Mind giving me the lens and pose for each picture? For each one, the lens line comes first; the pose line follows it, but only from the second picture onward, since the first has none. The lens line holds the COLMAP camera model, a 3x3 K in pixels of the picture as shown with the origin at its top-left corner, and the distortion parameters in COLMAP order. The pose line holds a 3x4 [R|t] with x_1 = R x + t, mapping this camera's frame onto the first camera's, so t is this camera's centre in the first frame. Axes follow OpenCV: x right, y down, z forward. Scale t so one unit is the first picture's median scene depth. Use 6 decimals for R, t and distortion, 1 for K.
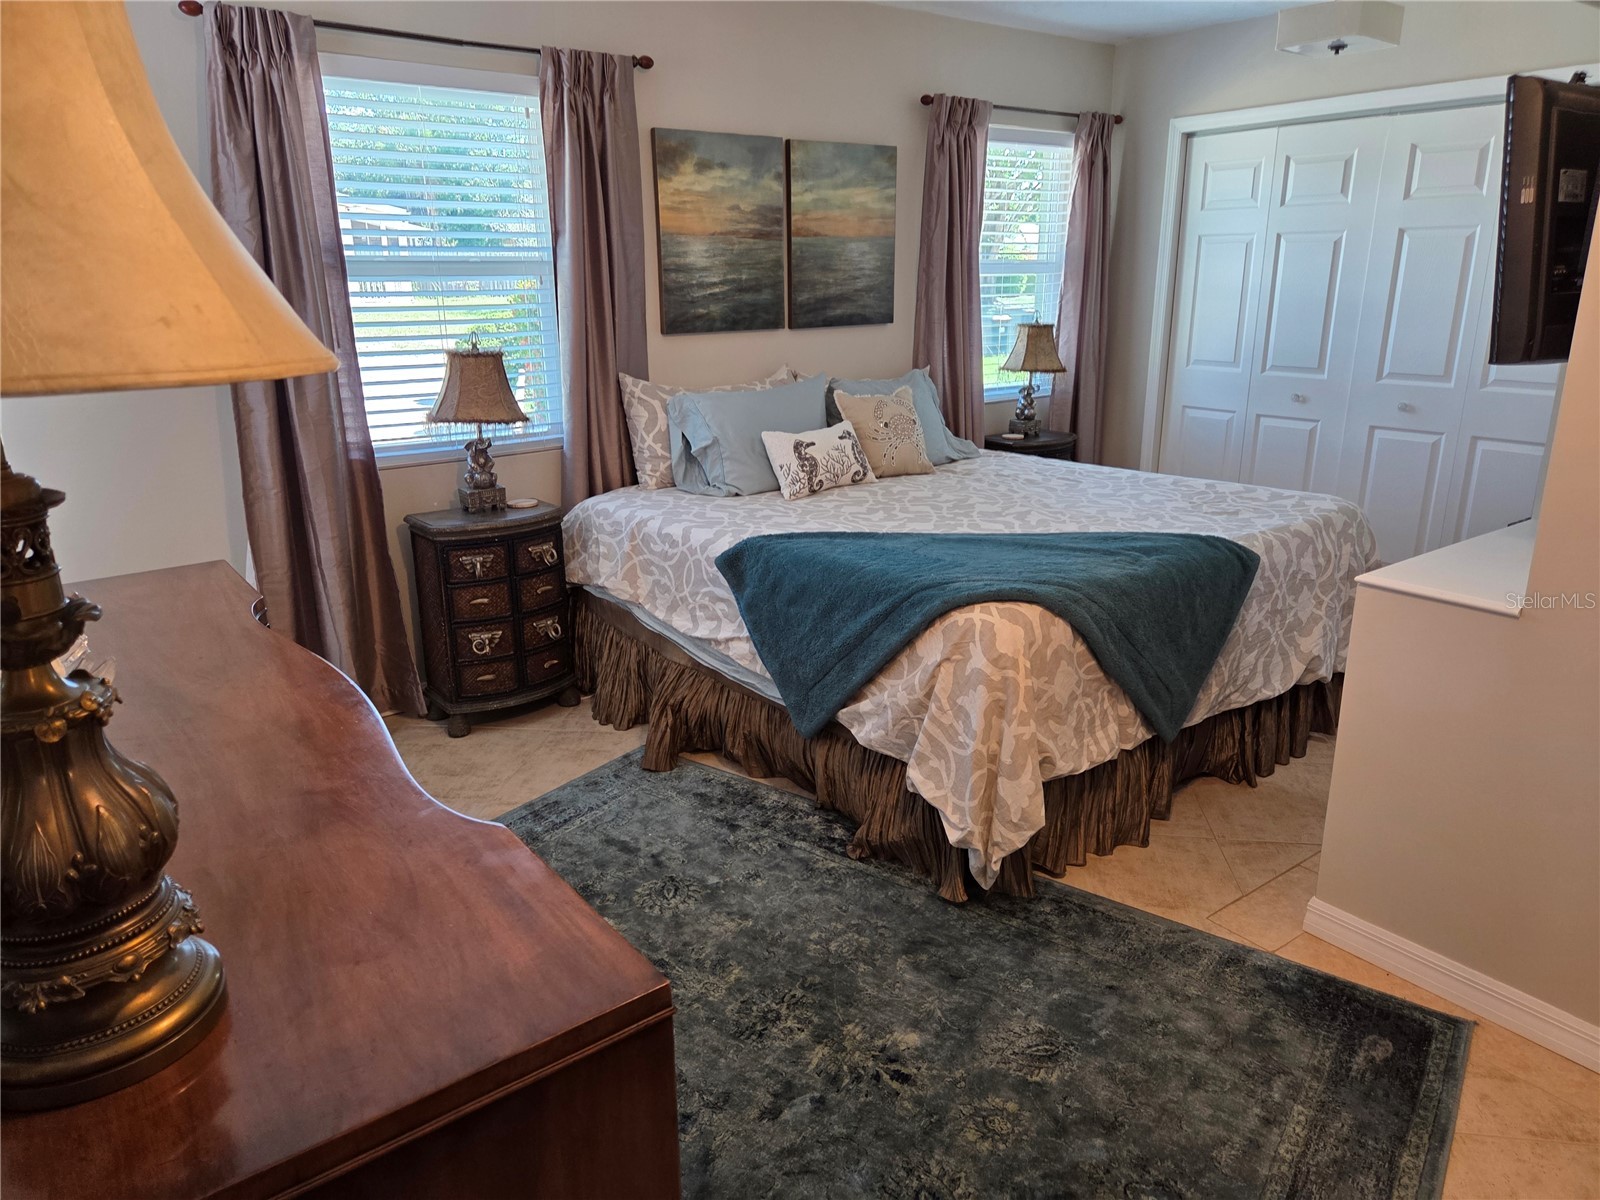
lens RADIAL K [[1084.1, 0, 805.3], [0, 1084.1, 593.0], [0, 0, 1]] dist [0.056898, -0.051945]
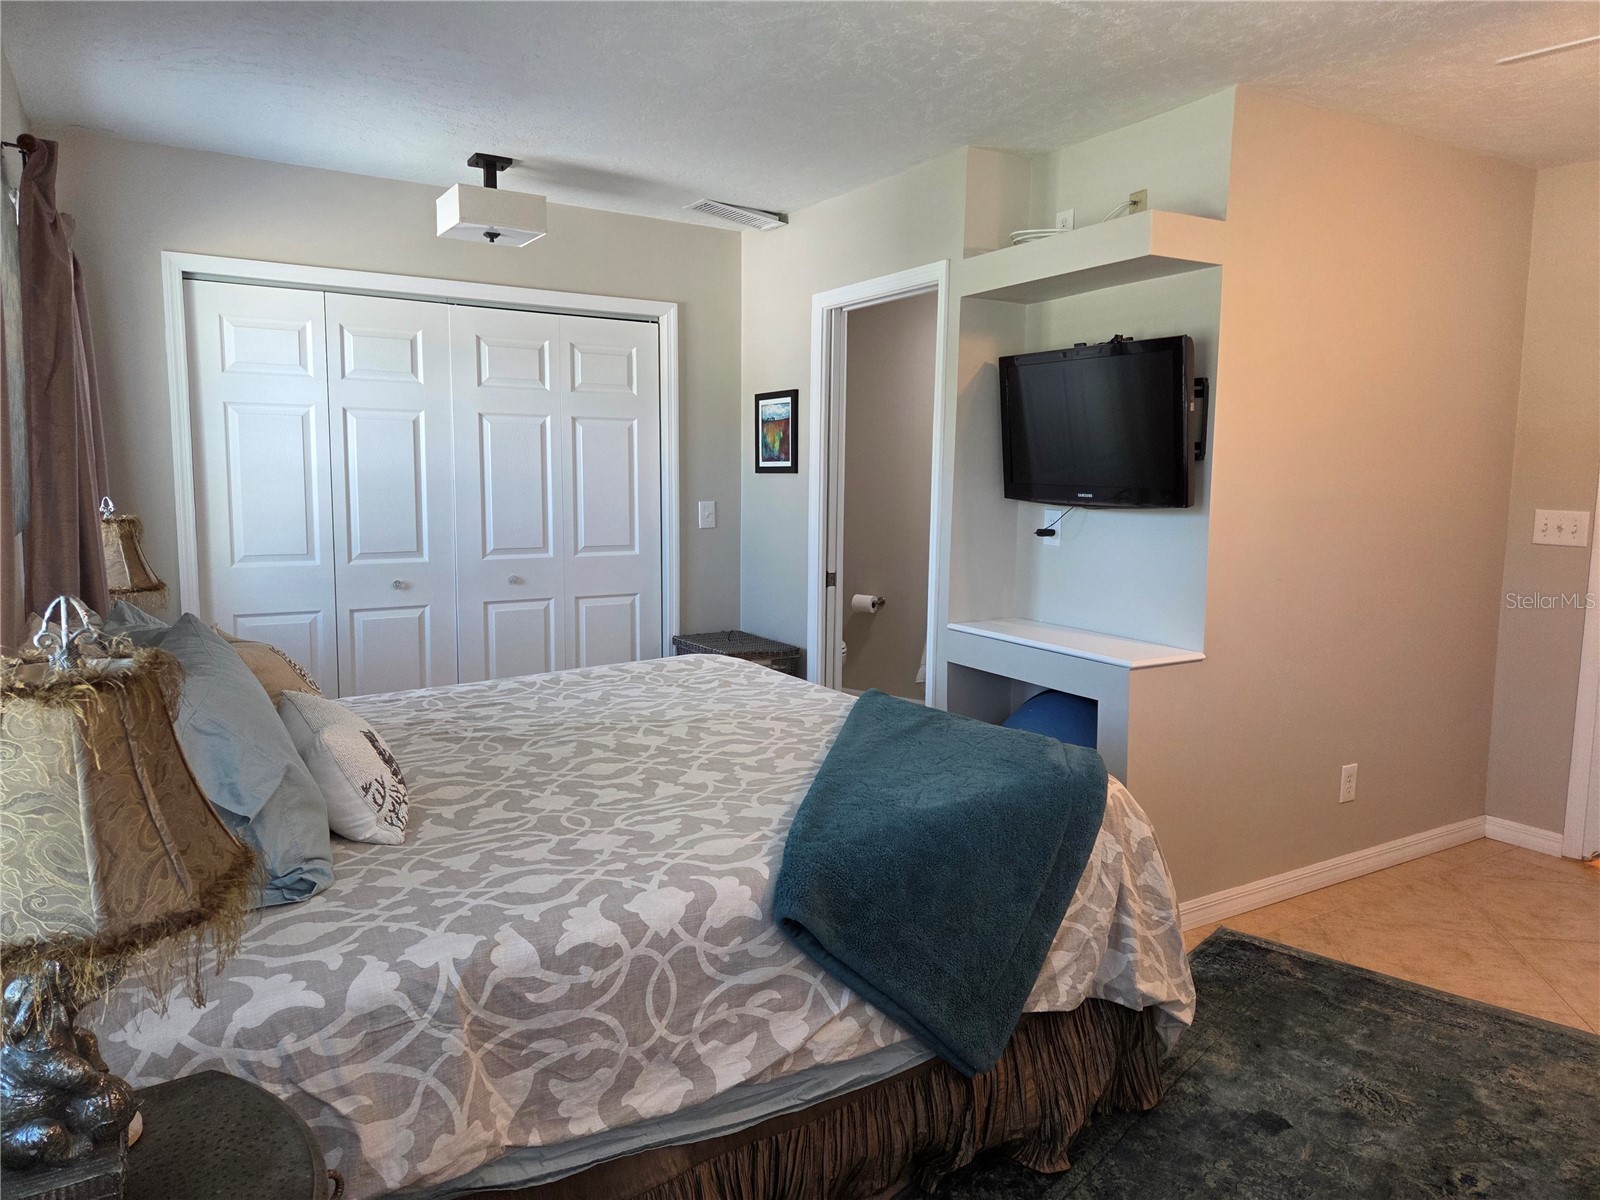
lens RADIAL K [[1084.1, 0, 808.5], [0, 1084.1, 574.6], [0, 0, 1]] dist [0.056898, -0.051945]
pose [[0.084679, -0.095308, 0.991840, -0.494367], [0.270666, 0.960186, 0.069158, -0.186067], [-0.958942, 0.262602, 0.107104, 0.681658]]
